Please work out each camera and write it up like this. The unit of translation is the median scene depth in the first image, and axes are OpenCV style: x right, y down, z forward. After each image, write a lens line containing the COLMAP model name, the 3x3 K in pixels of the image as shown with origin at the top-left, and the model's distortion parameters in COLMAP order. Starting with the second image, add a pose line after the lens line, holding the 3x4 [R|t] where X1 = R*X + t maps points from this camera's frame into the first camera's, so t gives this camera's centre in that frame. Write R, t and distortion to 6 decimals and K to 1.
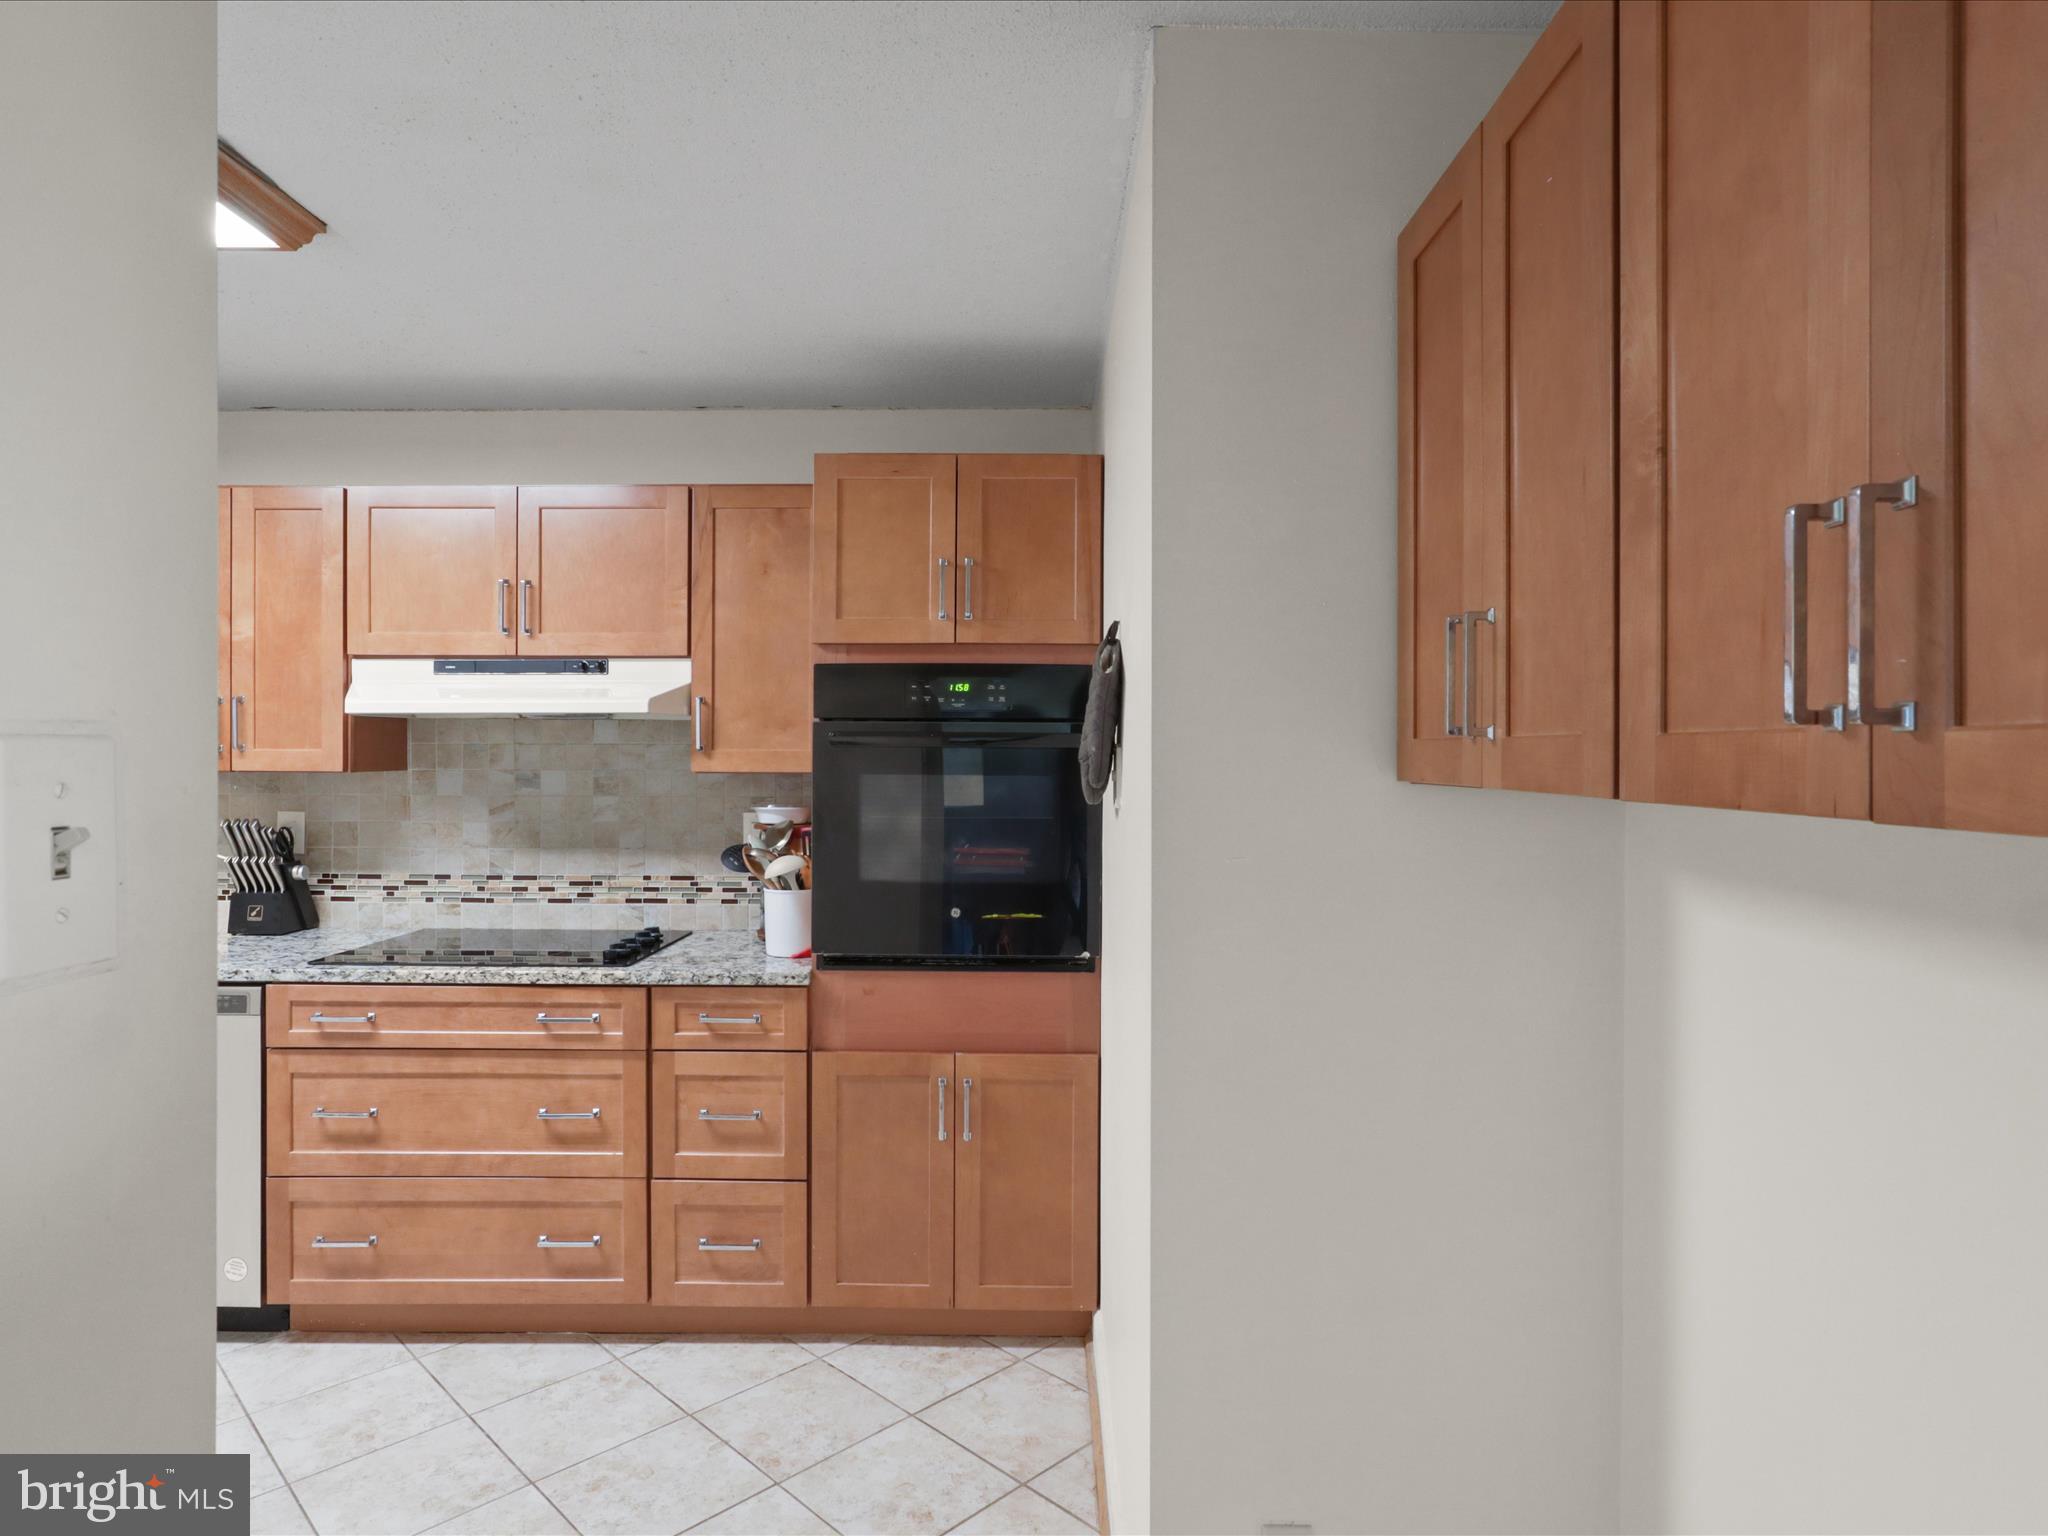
lens RADIAL K [[1151.0, 0, 1024.9], [0, 1151.0, 759.7], [0, 0, 1]] dist [-0.030662, 0.022237]
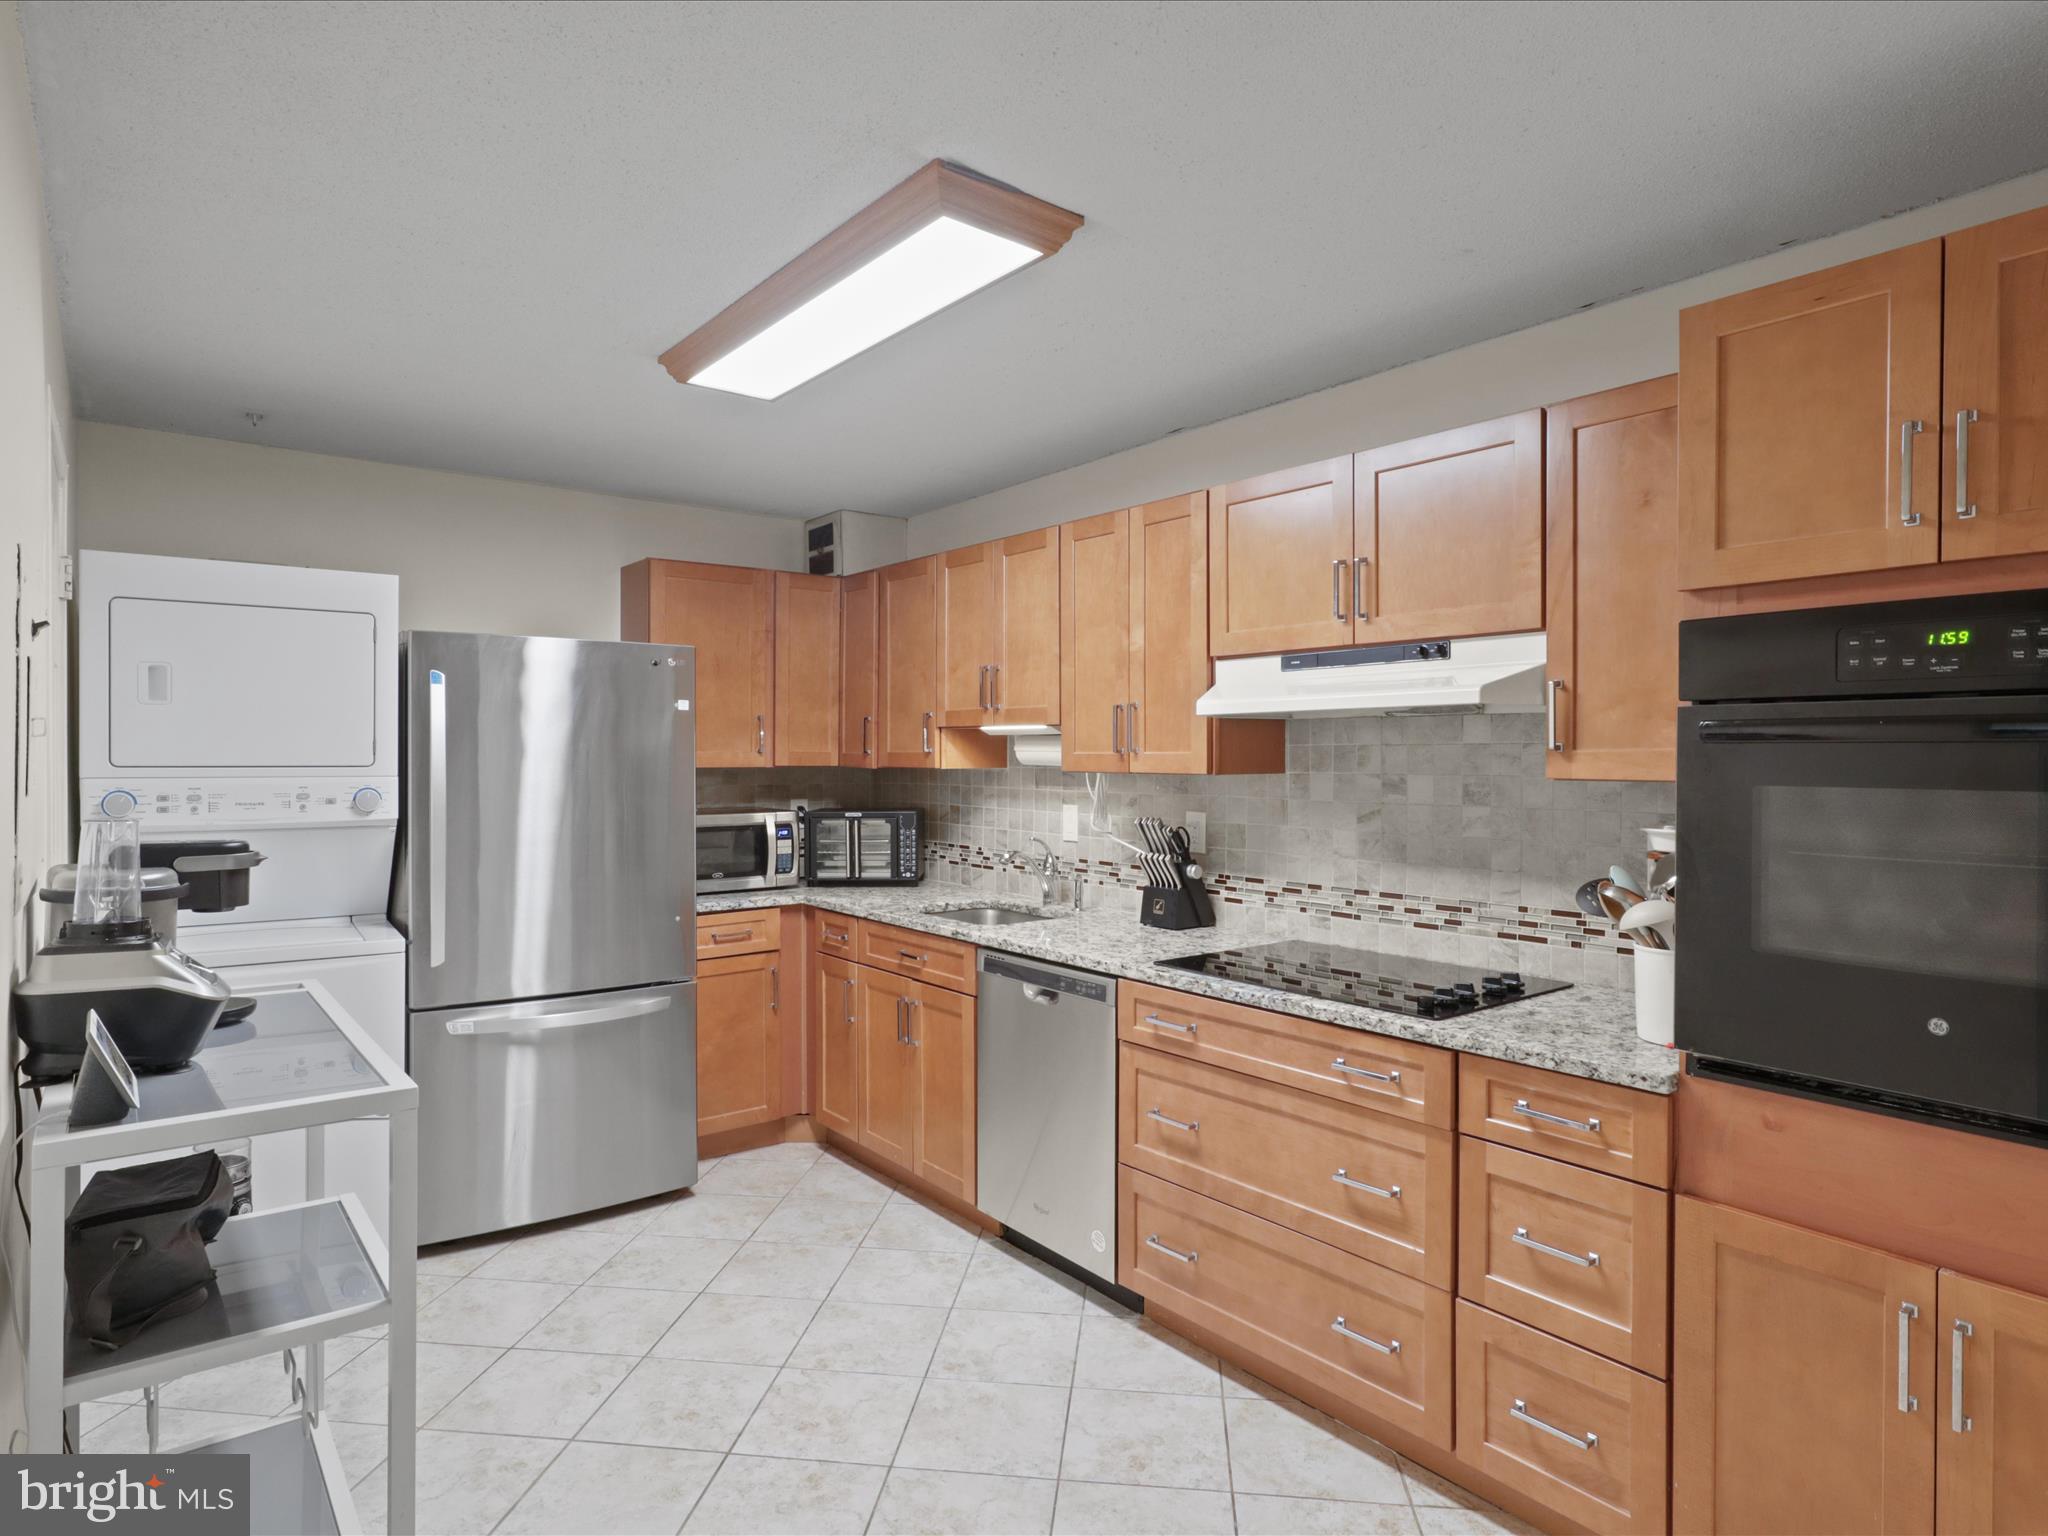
lens RADIAL K [[1151.0, 0, 1024.9], [0, 1151.0, 759.7], [0, 0, 1]] dist [-0.030662, 0.022237]
pose [[0.622164, -0.000863, -0.782886, 0.101830], [-0.001624, 0.999996, -0.002393, 0.000520], [0.782885, 0.002760, 0.622160, 0.277885]]
